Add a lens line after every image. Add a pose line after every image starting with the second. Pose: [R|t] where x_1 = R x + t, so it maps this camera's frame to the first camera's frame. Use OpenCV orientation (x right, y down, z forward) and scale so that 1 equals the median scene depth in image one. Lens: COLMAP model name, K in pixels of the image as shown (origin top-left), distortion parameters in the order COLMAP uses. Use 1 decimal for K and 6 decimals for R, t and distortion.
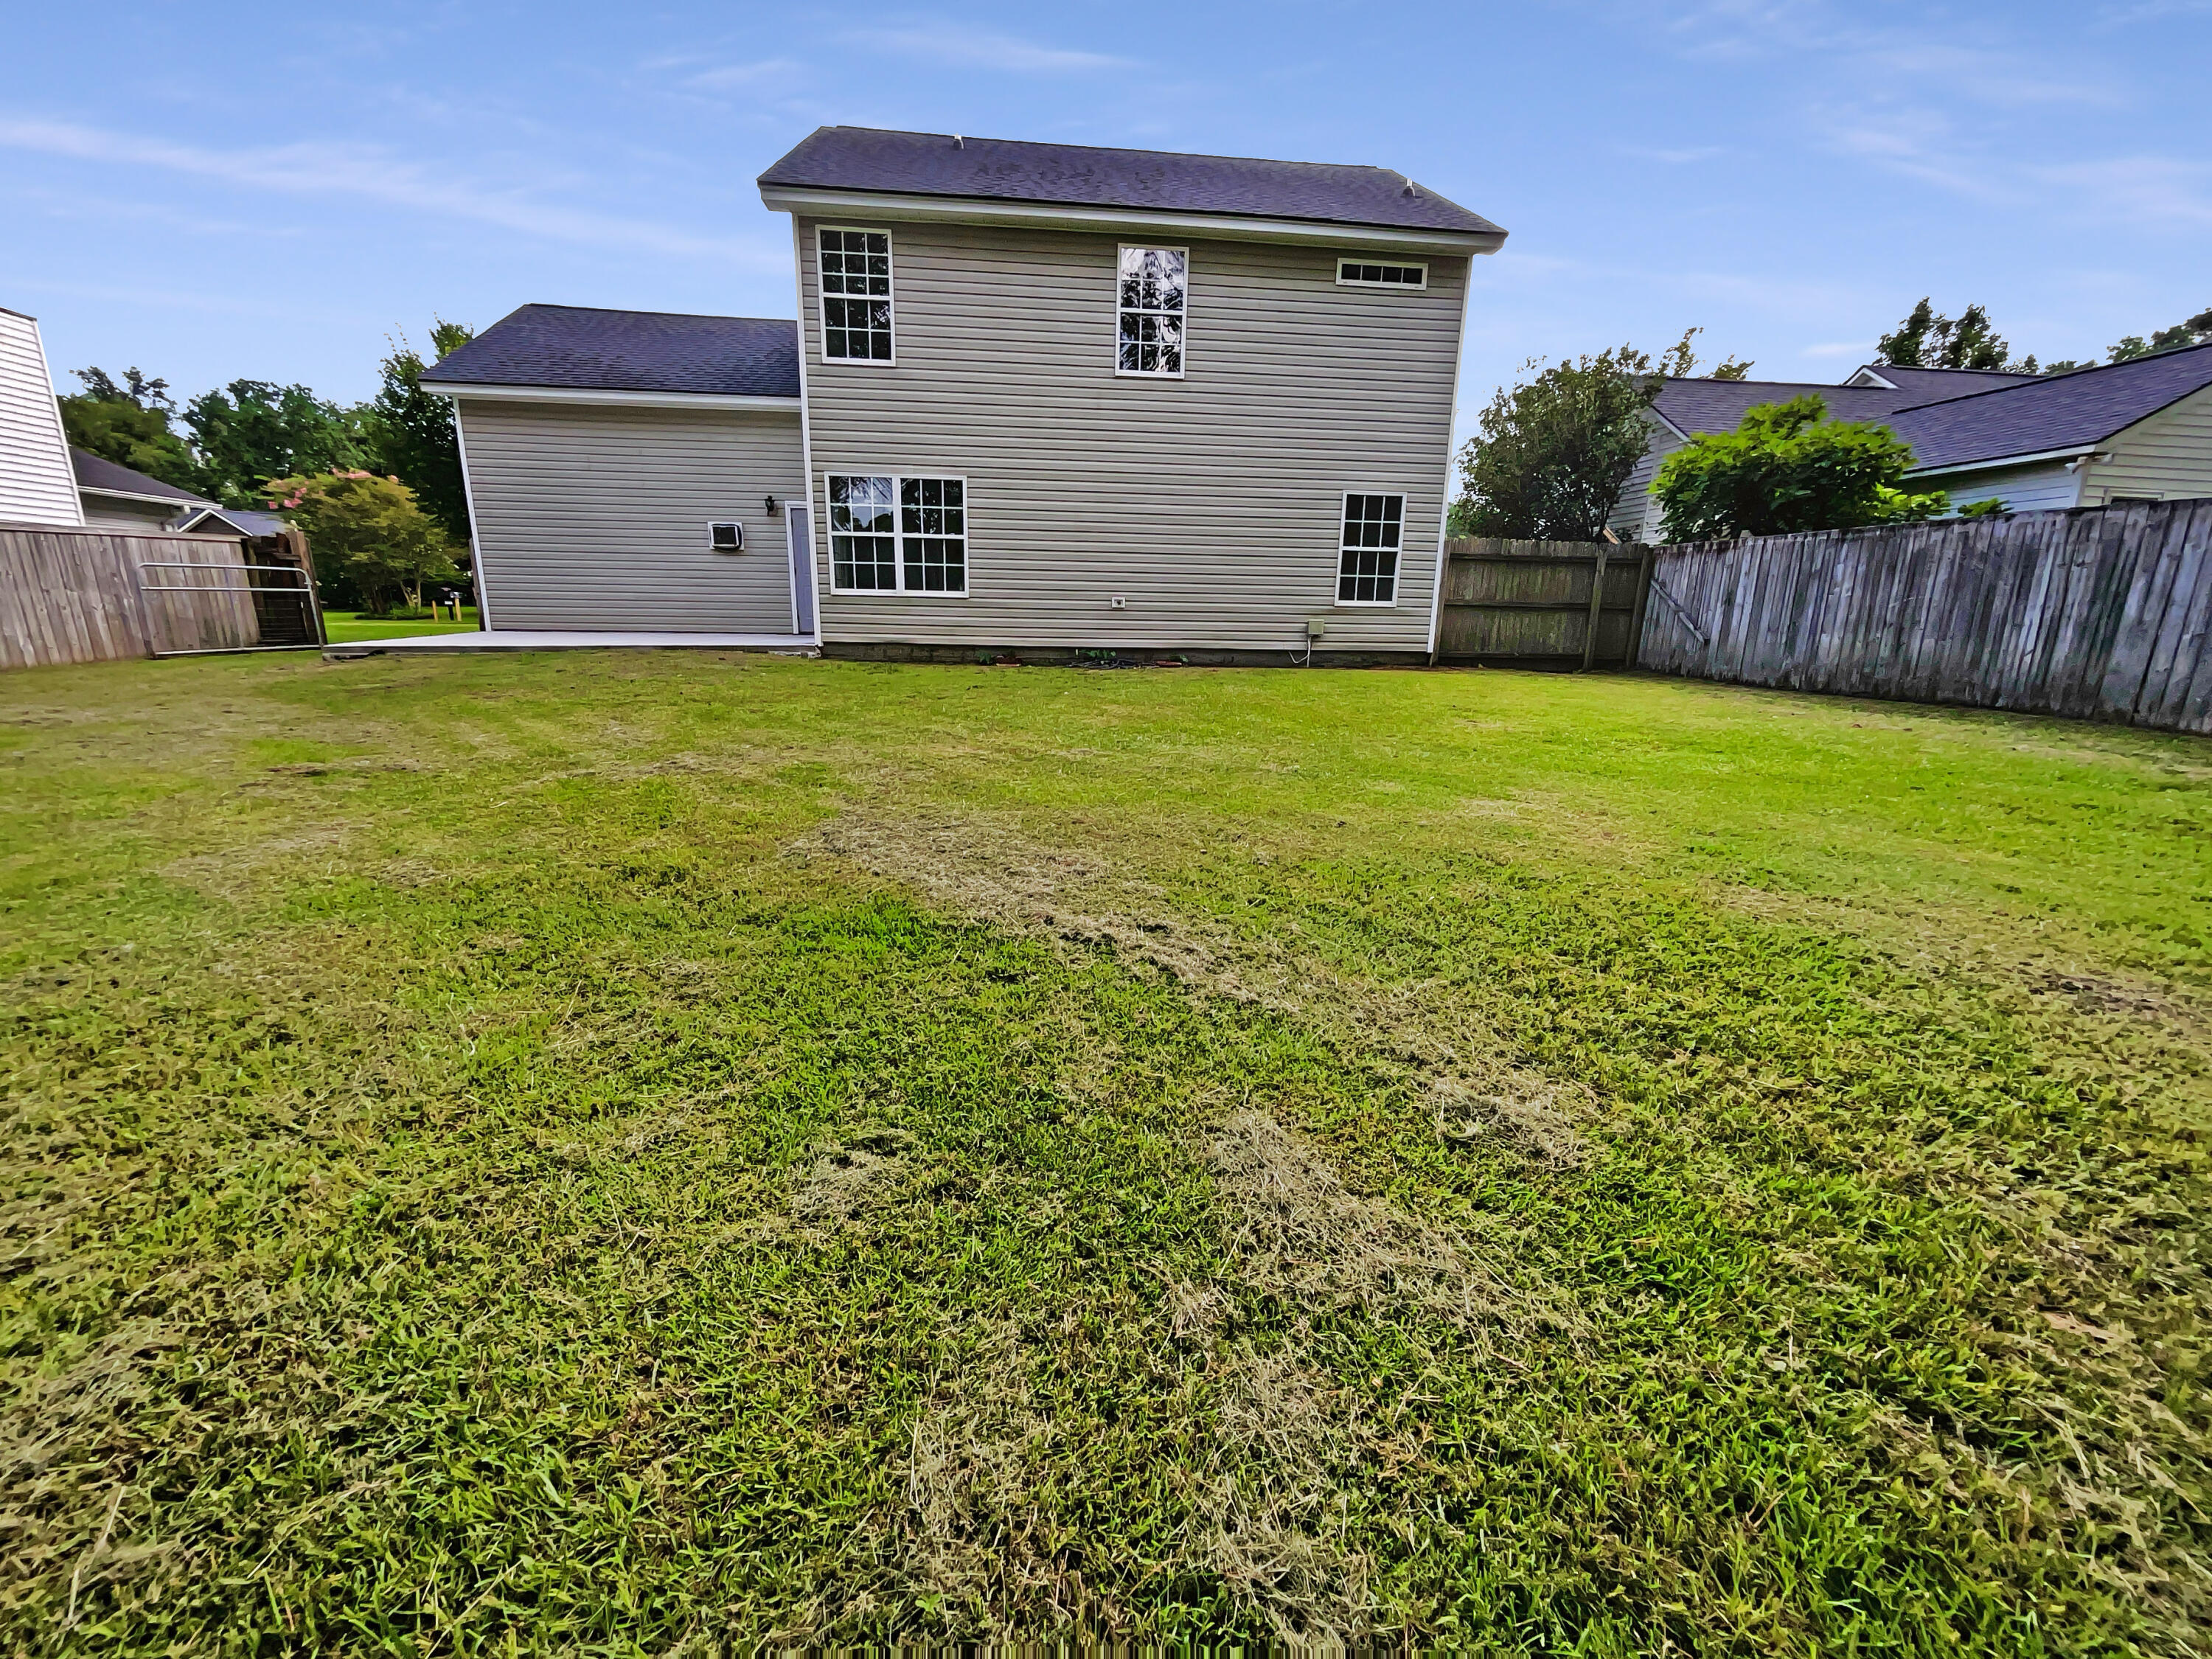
lens RADIAL K [[896.1, 0, 1105.3], [0, 896.1, 827.5], [0, 0, 1]] dist [-0.007613, -0.000322]
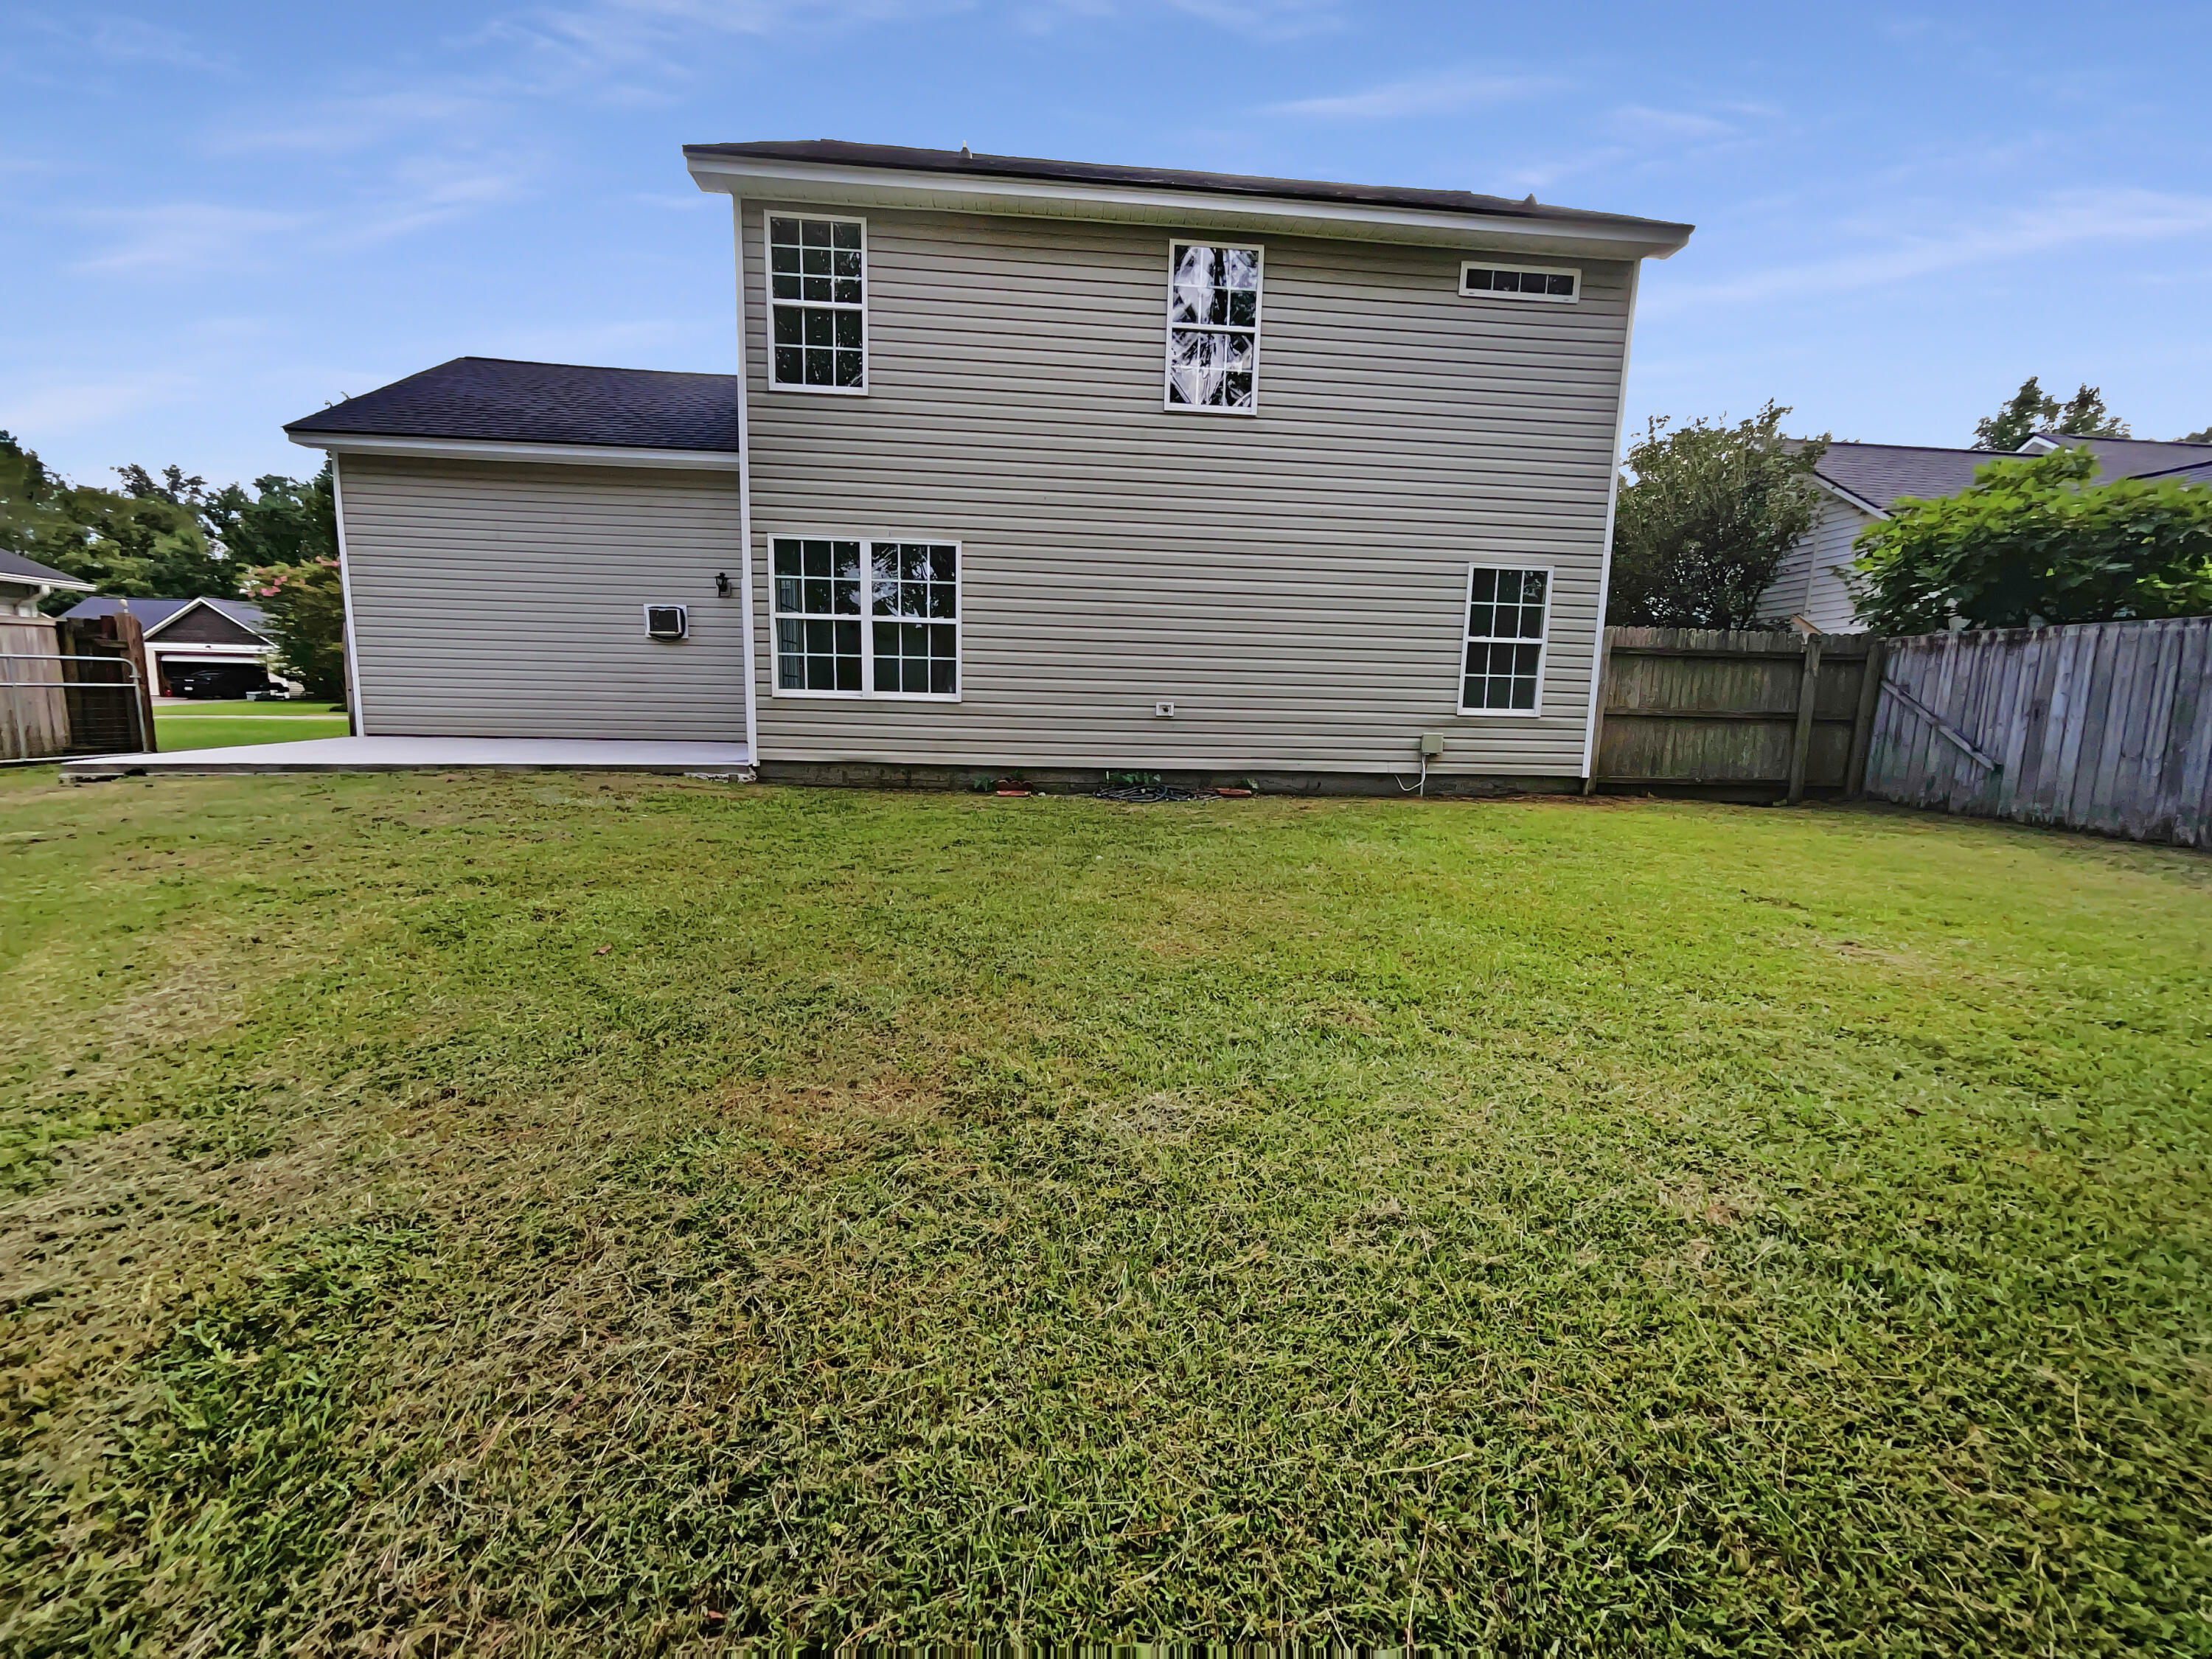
lens RADIAL K [[896.1, 0, 1106.0], [0, 896.1, 825.3], [0, 0, 1]] dist [-0.007613, -0.000322]
pose [[0.999855, 0.007838, -0.015118, -0.022090], [-0.009349, 0.994676, -0.102629, -0.081582], [0.014233, 0.102755, 0.994605, 0.280778]]
